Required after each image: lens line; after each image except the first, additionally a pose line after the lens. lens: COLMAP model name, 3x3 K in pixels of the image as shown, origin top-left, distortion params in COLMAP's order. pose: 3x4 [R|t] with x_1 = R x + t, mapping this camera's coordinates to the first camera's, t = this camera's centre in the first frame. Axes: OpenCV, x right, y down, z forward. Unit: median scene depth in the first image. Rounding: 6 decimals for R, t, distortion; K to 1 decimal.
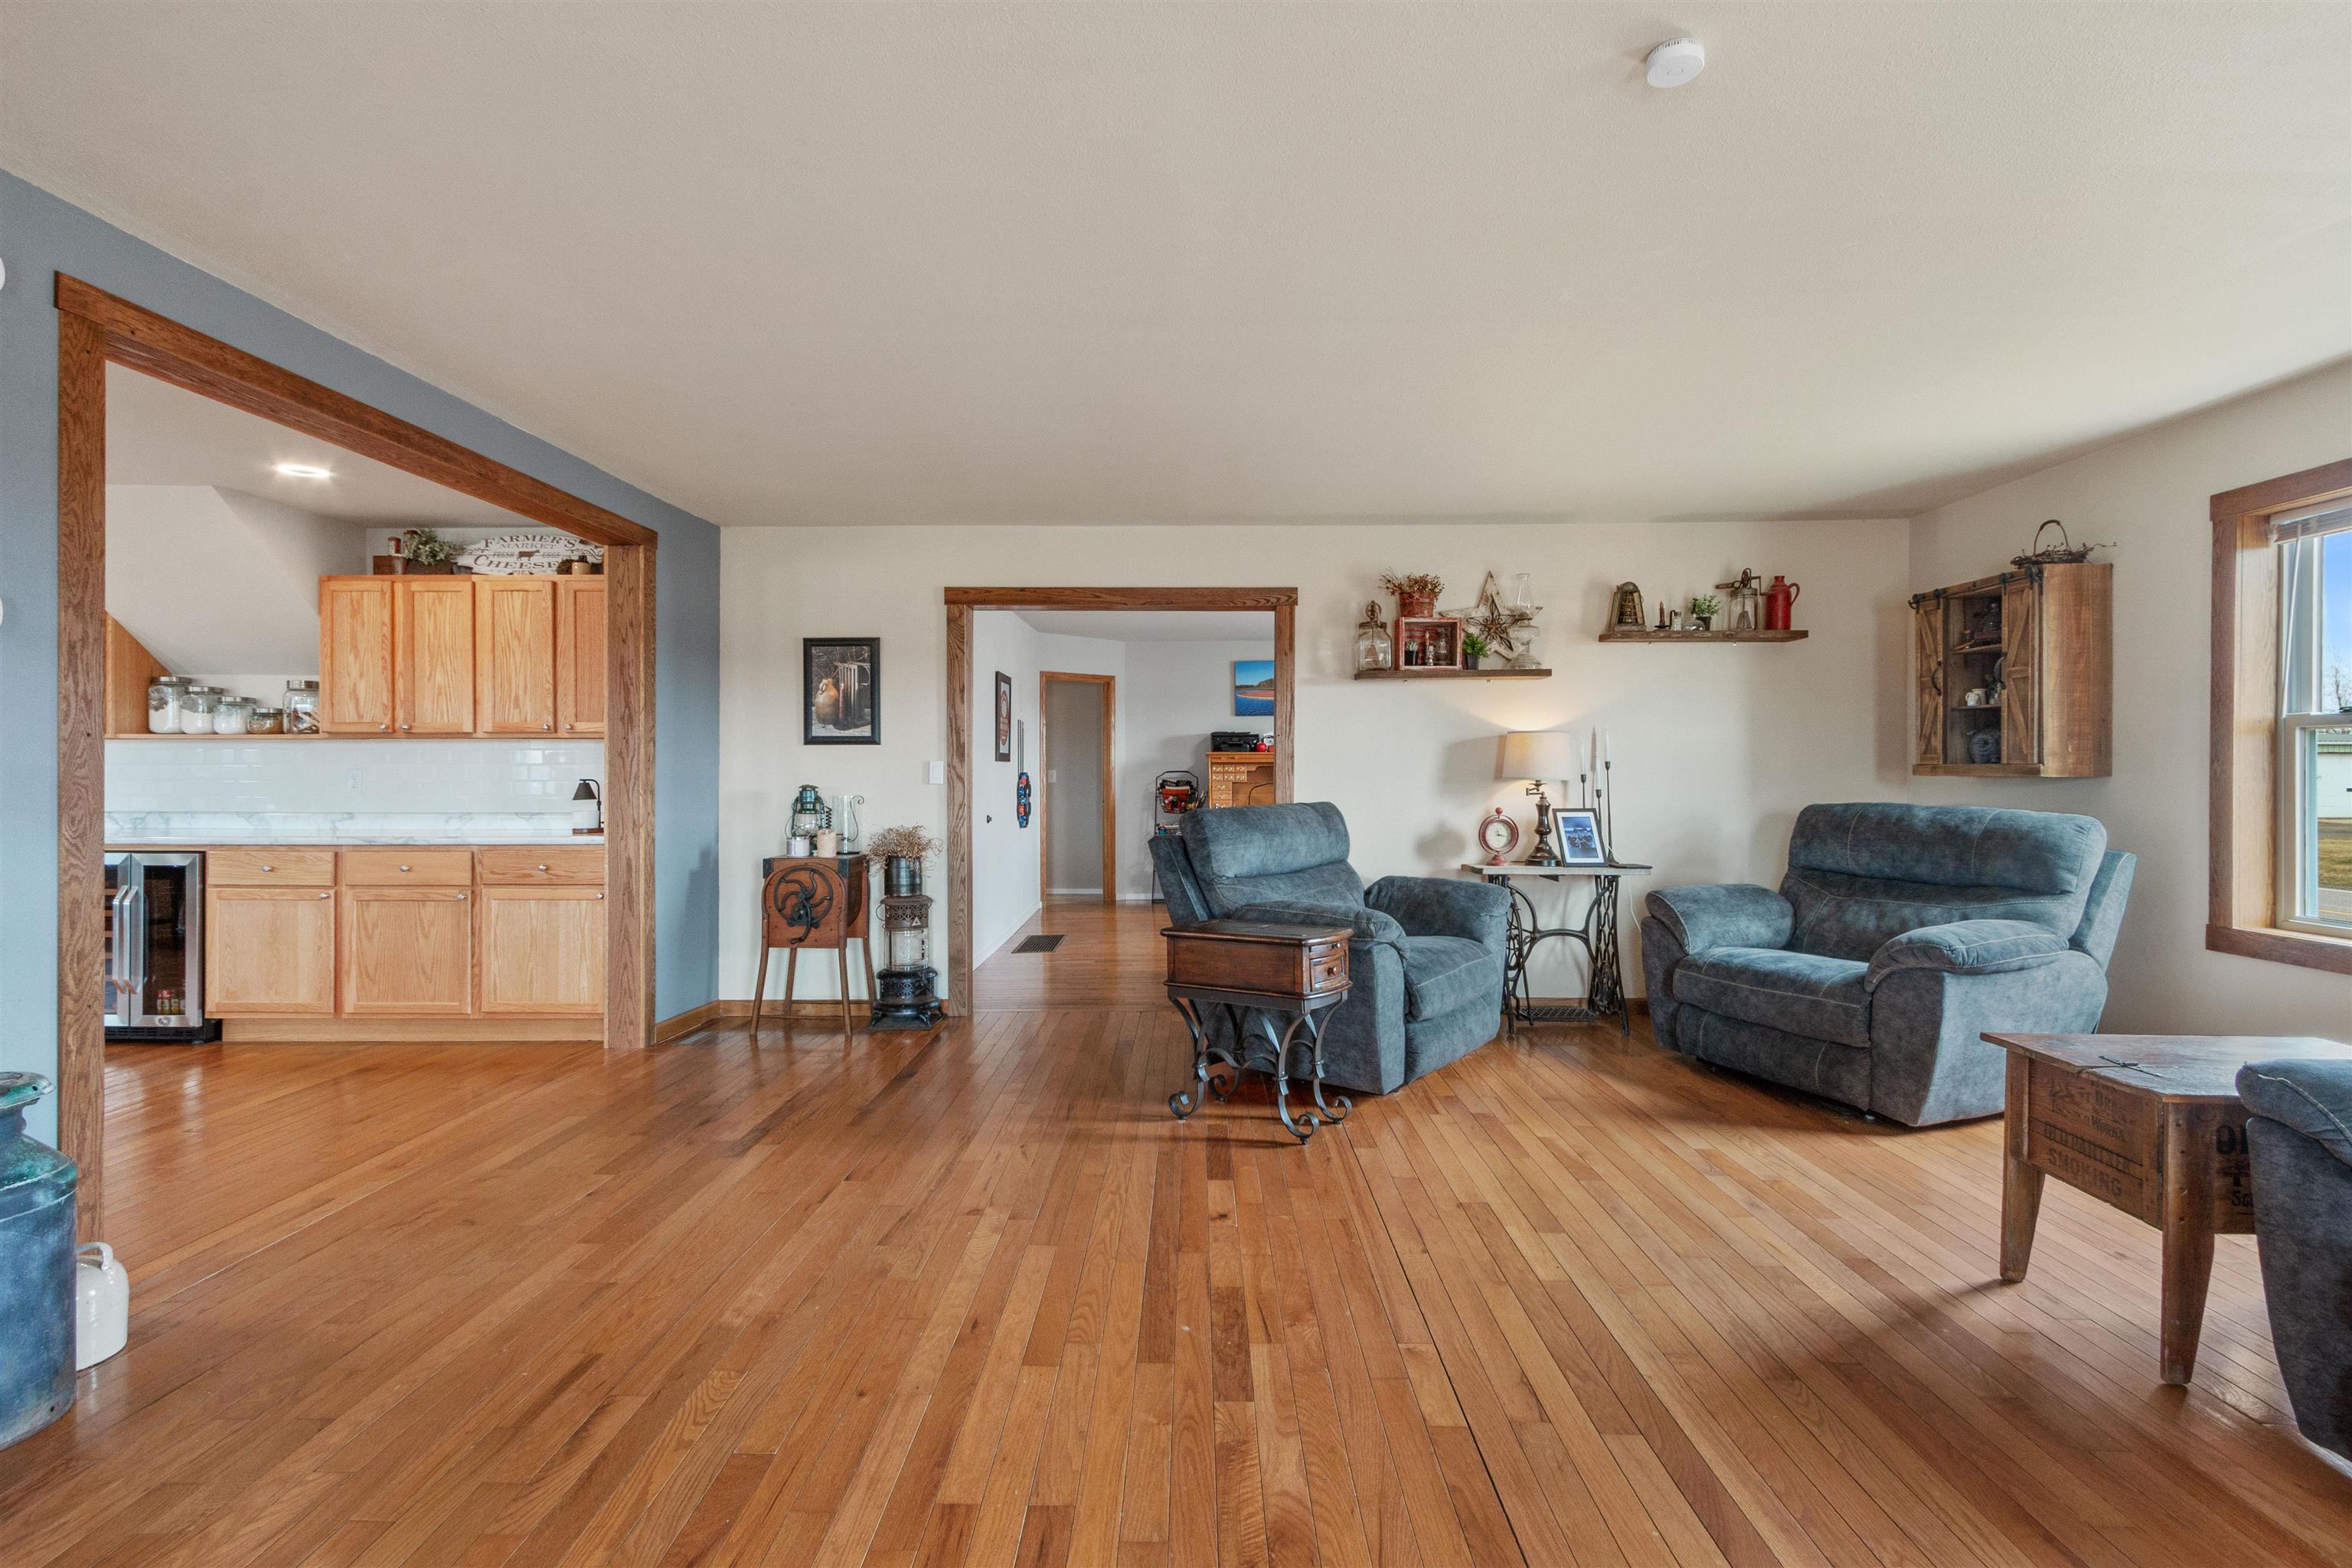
lens RADIAL K [[1102.2, 0, 1163.2], [0, 1102.2, 773.2], [0, 0, 1]] dist [0.006813, -0.000211]
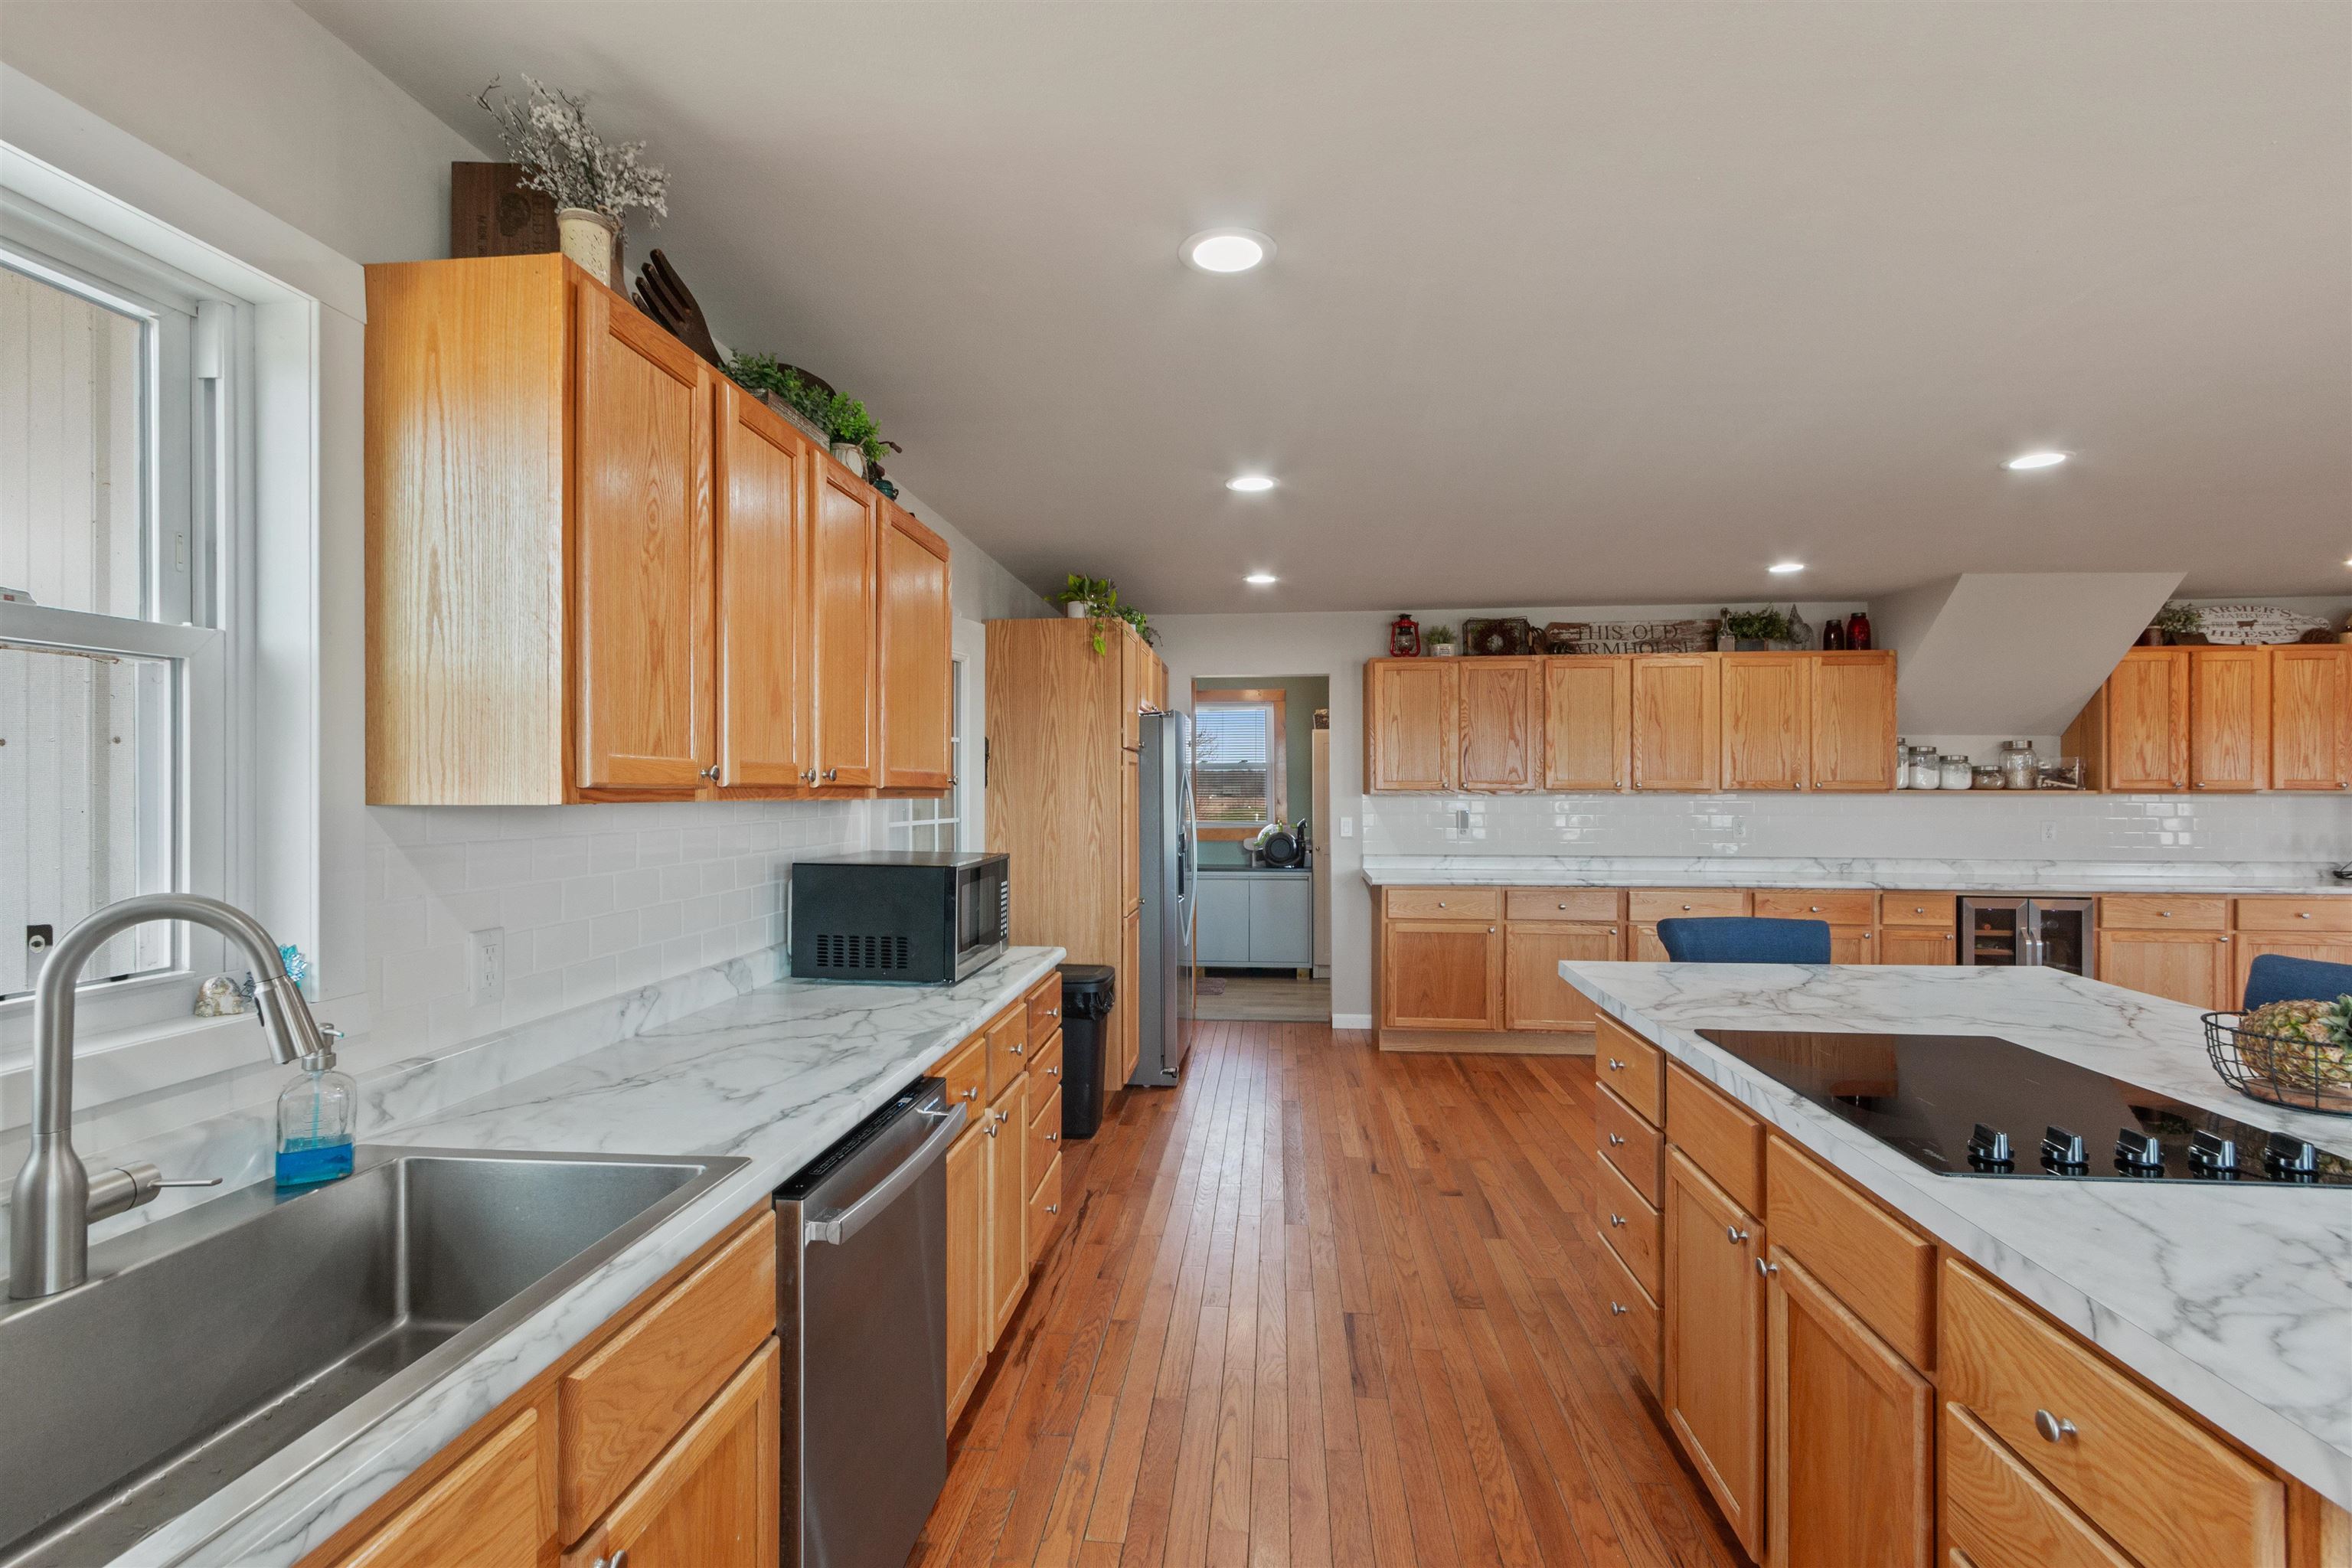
lens RADIAL K [[1084.4, 0, 1173.1], [0, 1084.4, 788.1], [0, 0, 1]] dist [0.003436, -0.000279]
pose [[0.996775, -0.000157, -0.080252, -1.609538], [-0.000283, 0.999985, -0.005471, -0.031858], [0.080252, 0.005476, 0.996760, -0.156738]]
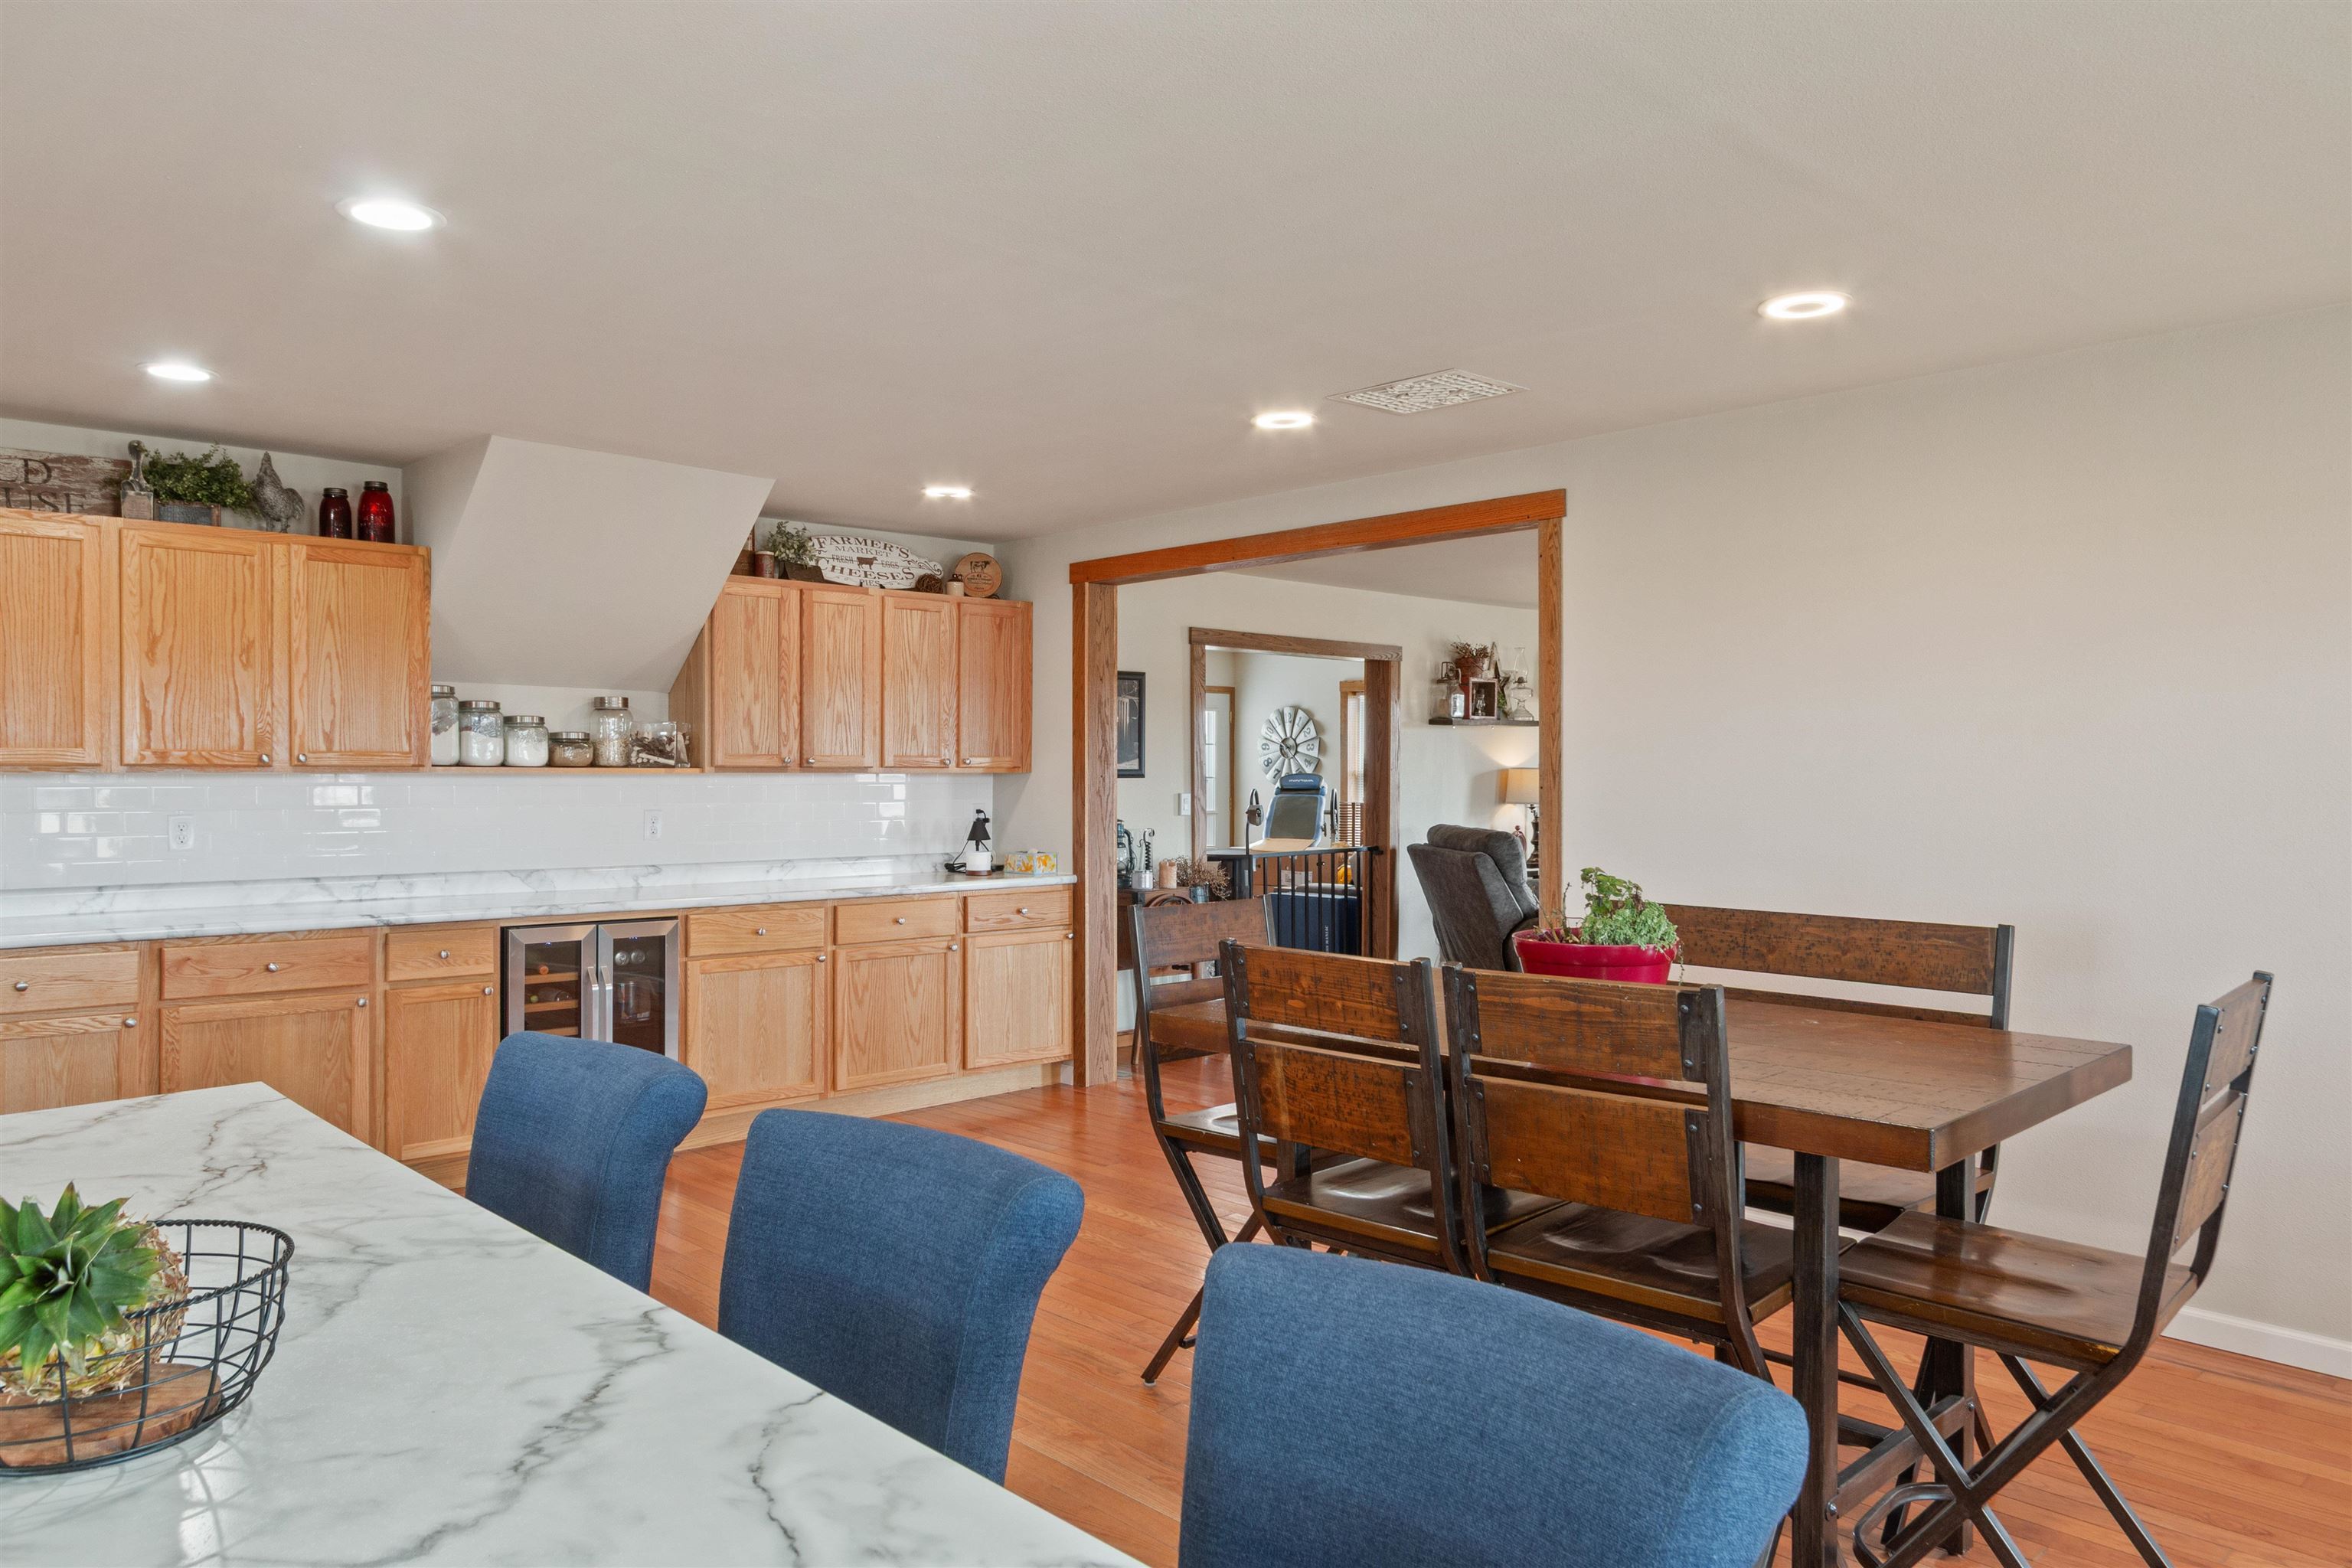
lens RADIAL K [[1607.8, 0, 1176.0], [0, 1607.8, 784.0], [0, 0, 1]] dist [0.002943, 0.002258]
pose [[0.709830, -0.005353, 0.704353, -1.355723], [0.001116, 0.999978, 0.006475, -0.031184], [-0.704372, -0.003810, 0.709820, -0.080094]]
